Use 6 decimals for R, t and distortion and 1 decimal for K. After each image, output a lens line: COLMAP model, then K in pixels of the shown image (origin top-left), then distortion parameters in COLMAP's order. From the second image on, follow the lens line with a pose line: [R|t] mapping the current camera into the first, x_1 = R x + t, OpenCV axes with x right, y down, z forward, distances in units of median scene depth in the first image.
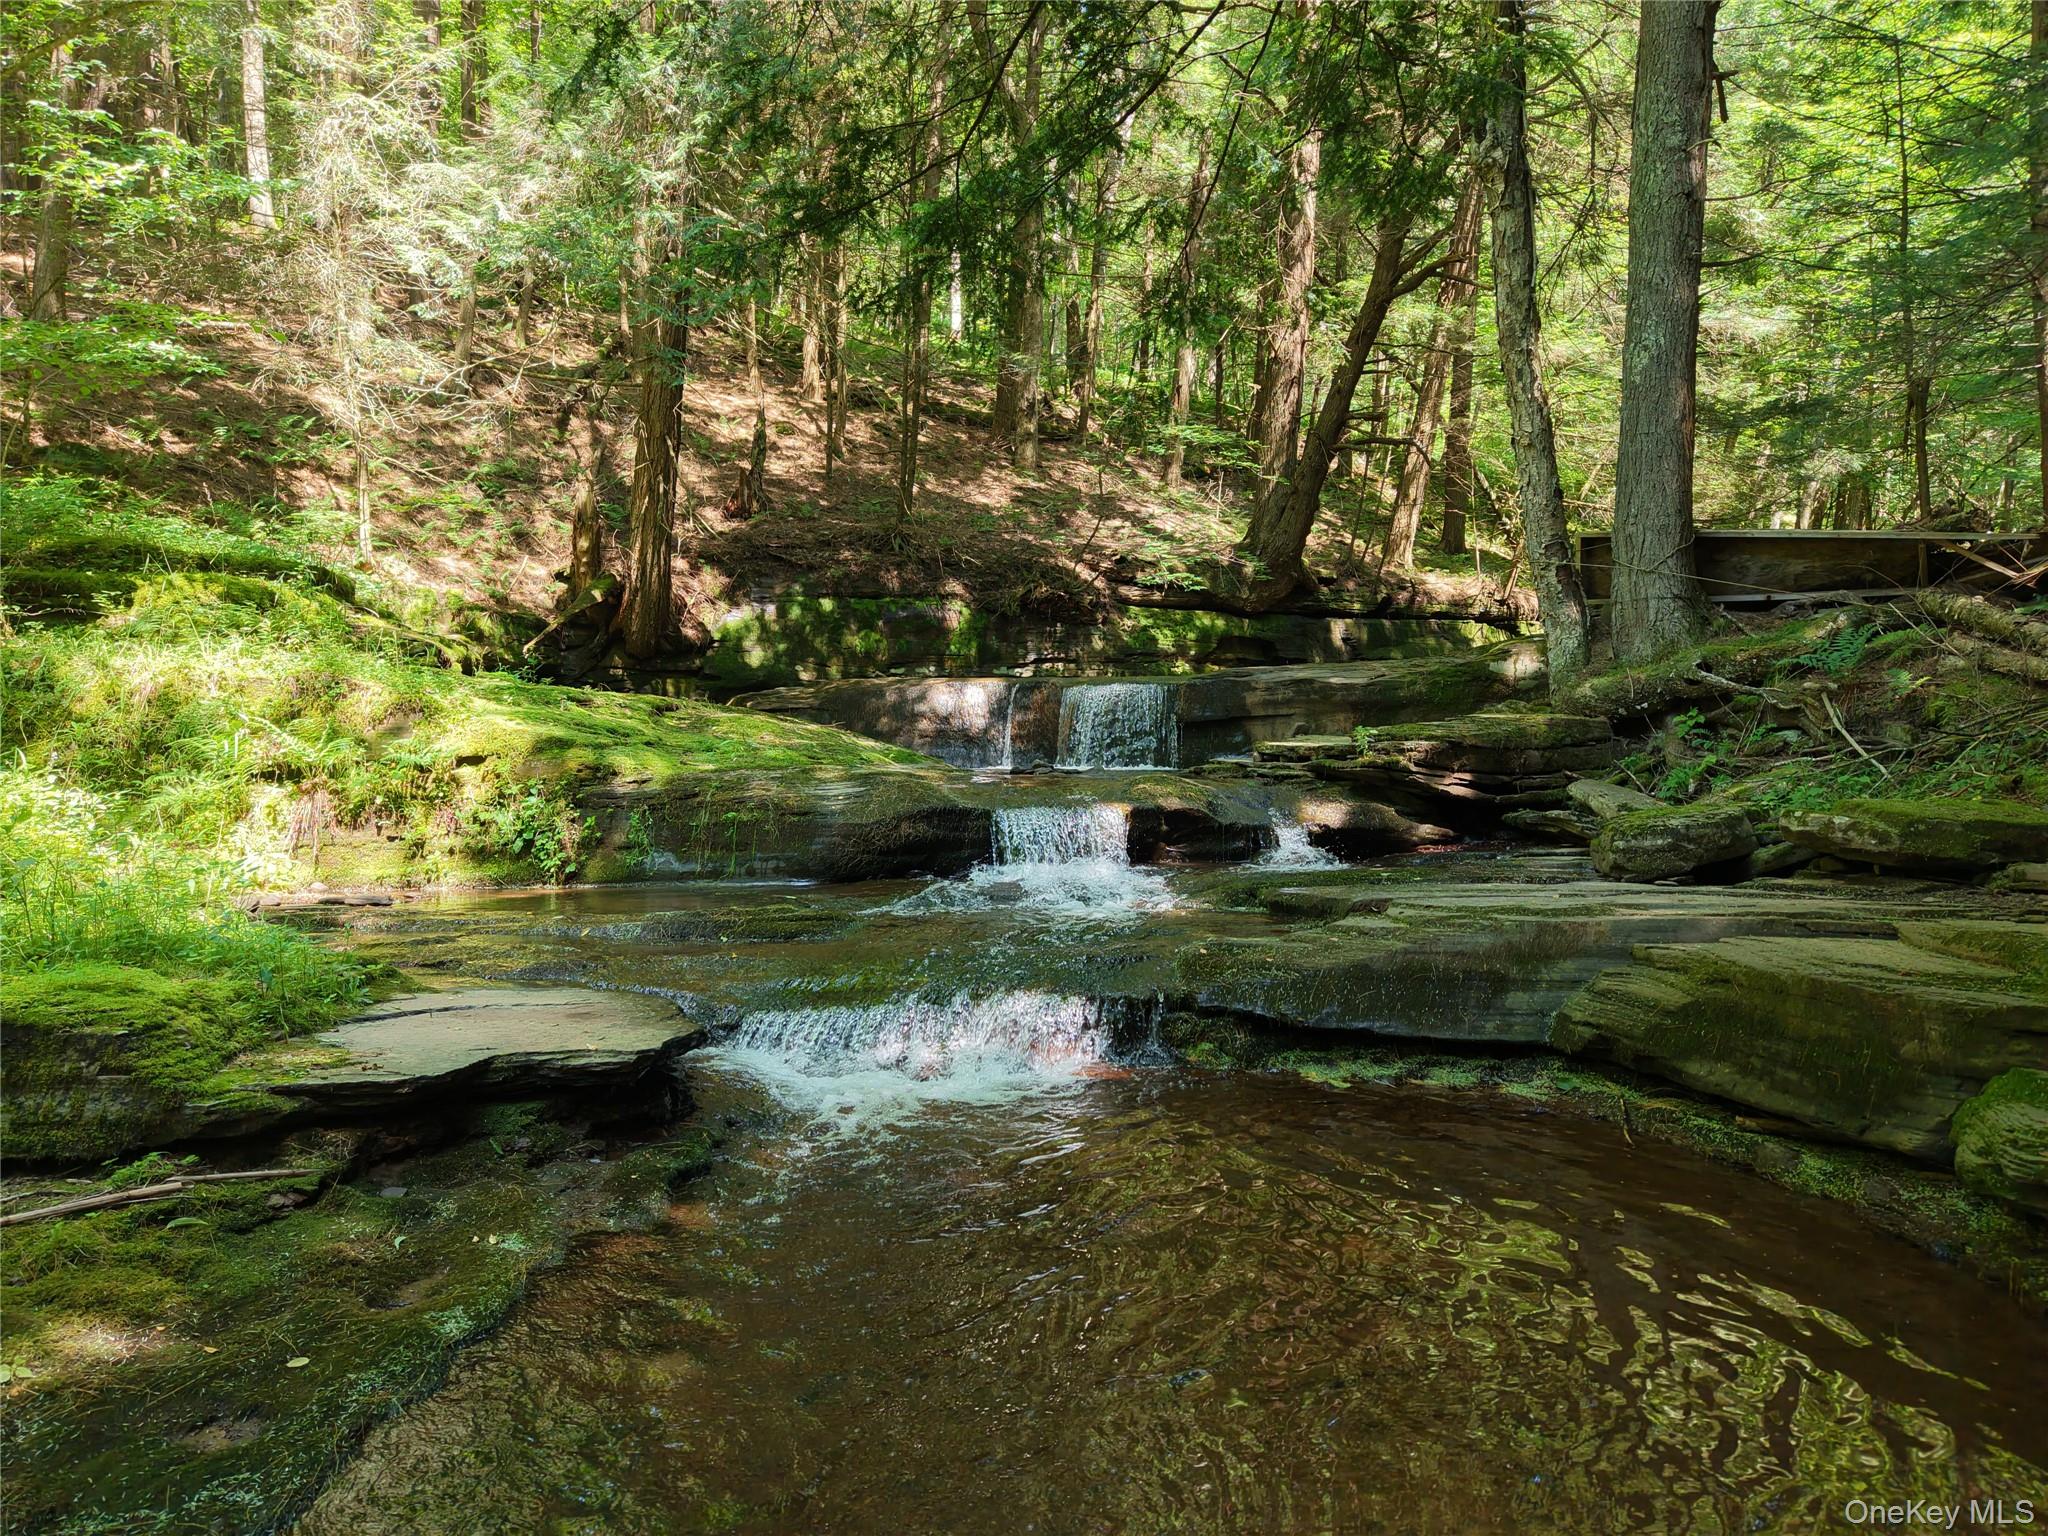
lens RADIAL K [[1412.0, 0, 982.0], [0, 1412.0, 782.7], [0, 0, 1]] dist [0.044352, -0.099135]
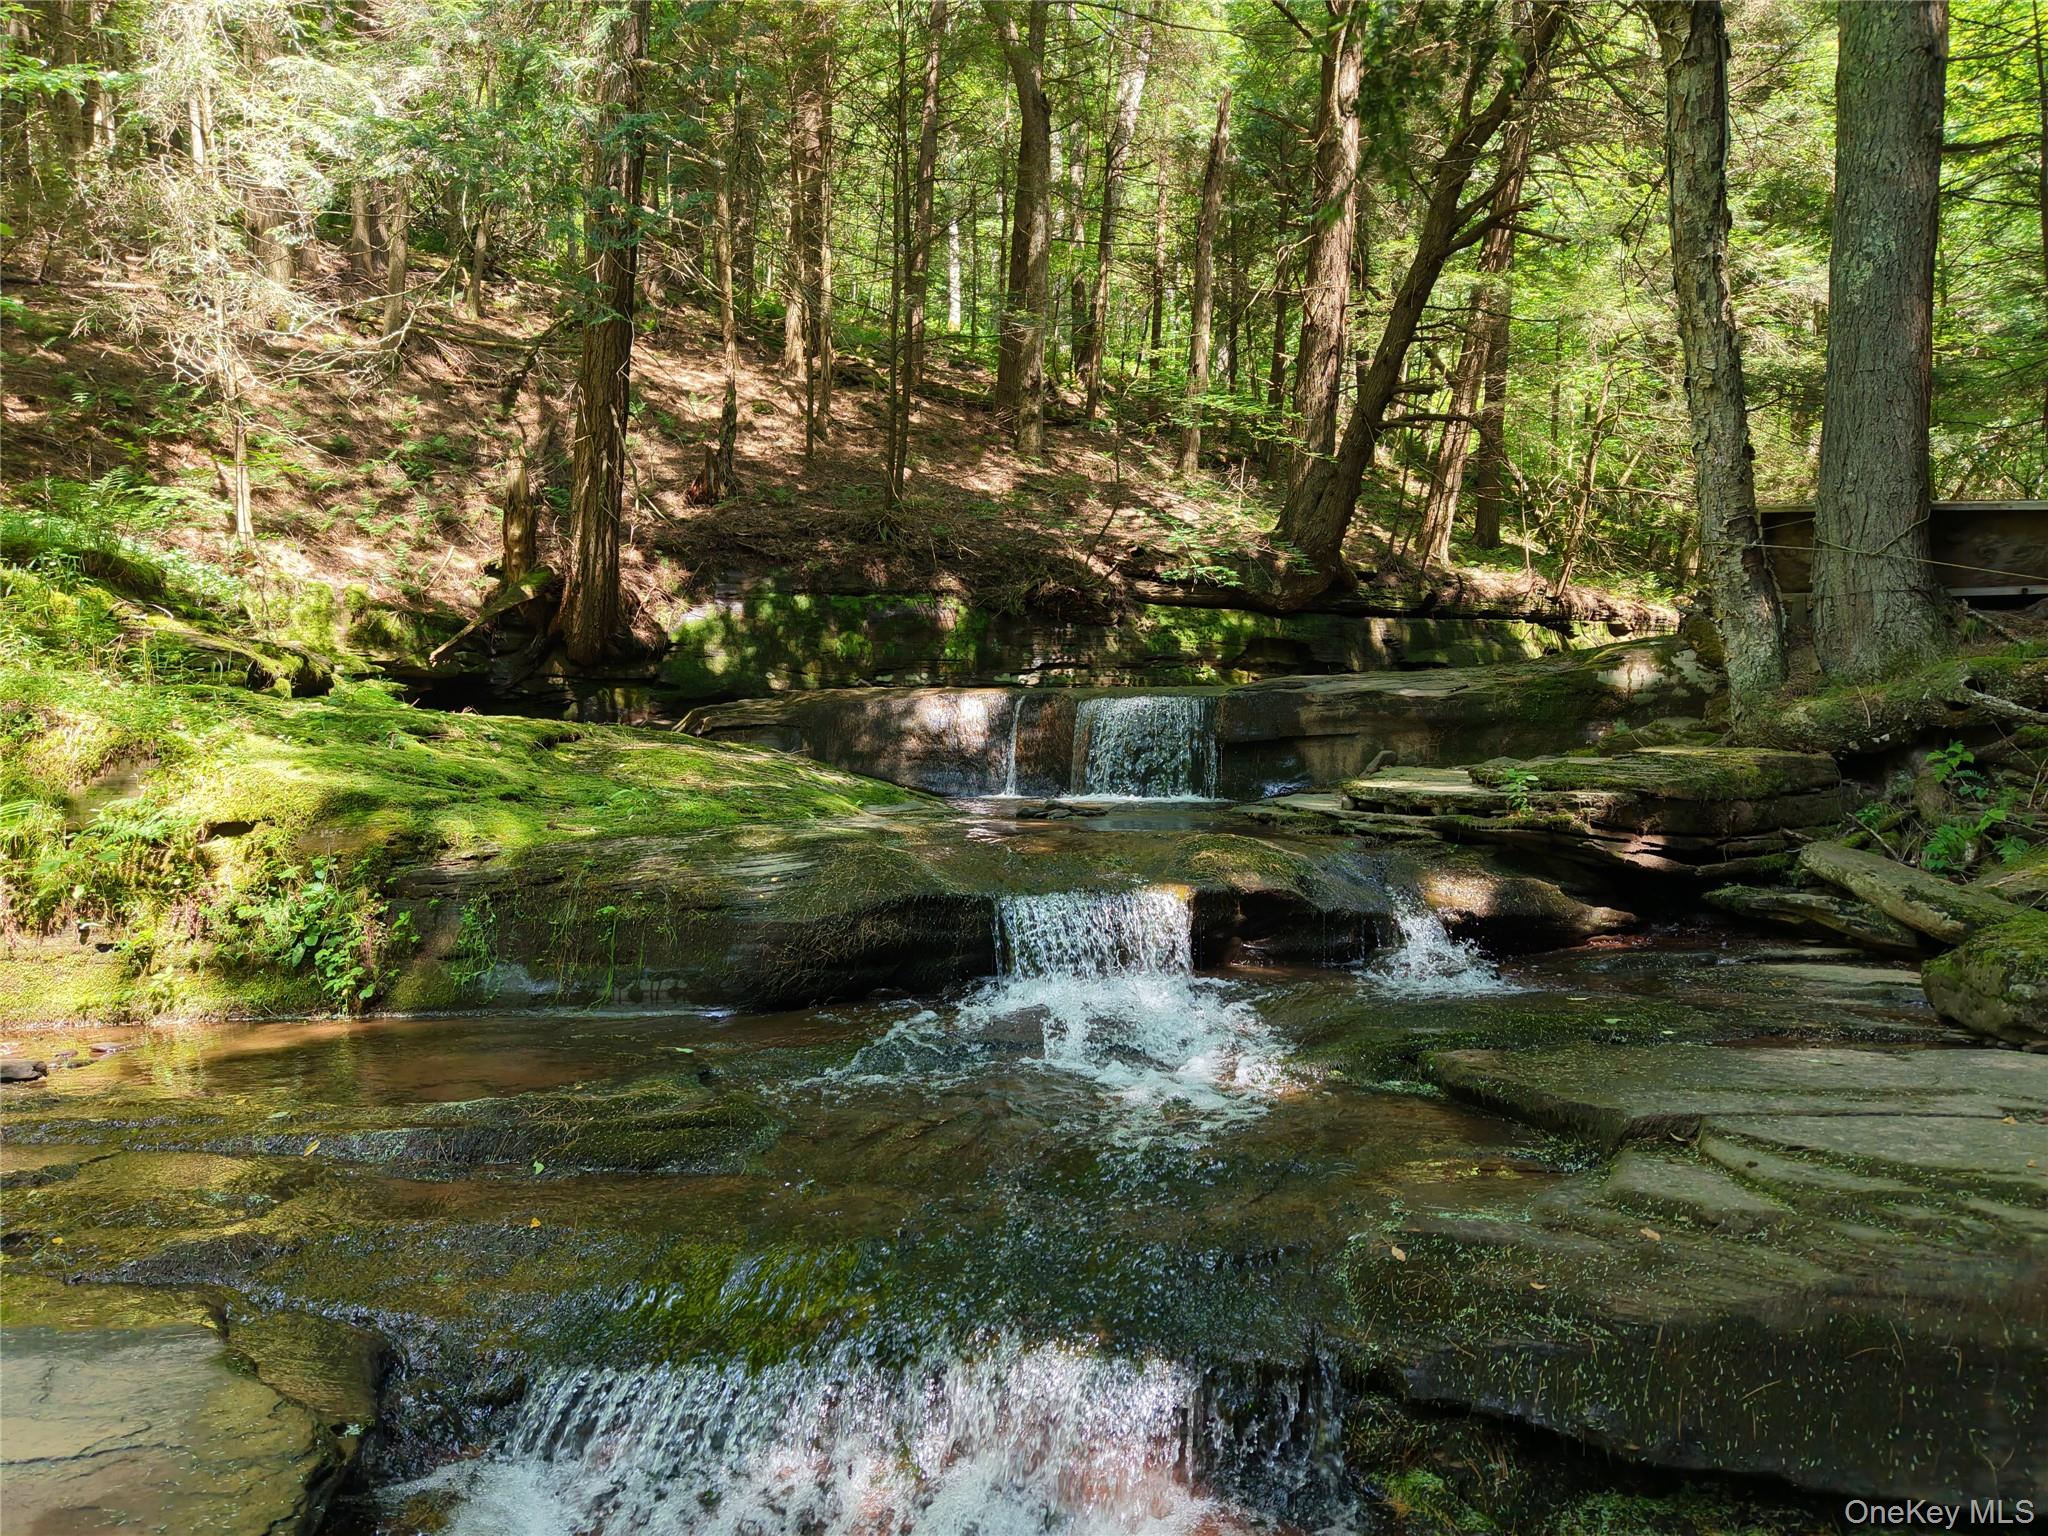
lens RADIAL K [[1443.2, 0, 963.6], [0, 1443.2, 782.2], [0, 0, 1]] dist [0.005057, -0.004293]
pose [[0.999924, 0.000613, -0.012331, 0.000420], [-0.000636, 0.999998, -0.001805, -0.016097], [0.012330, 0.001813, 0.999922, 0.134734]]
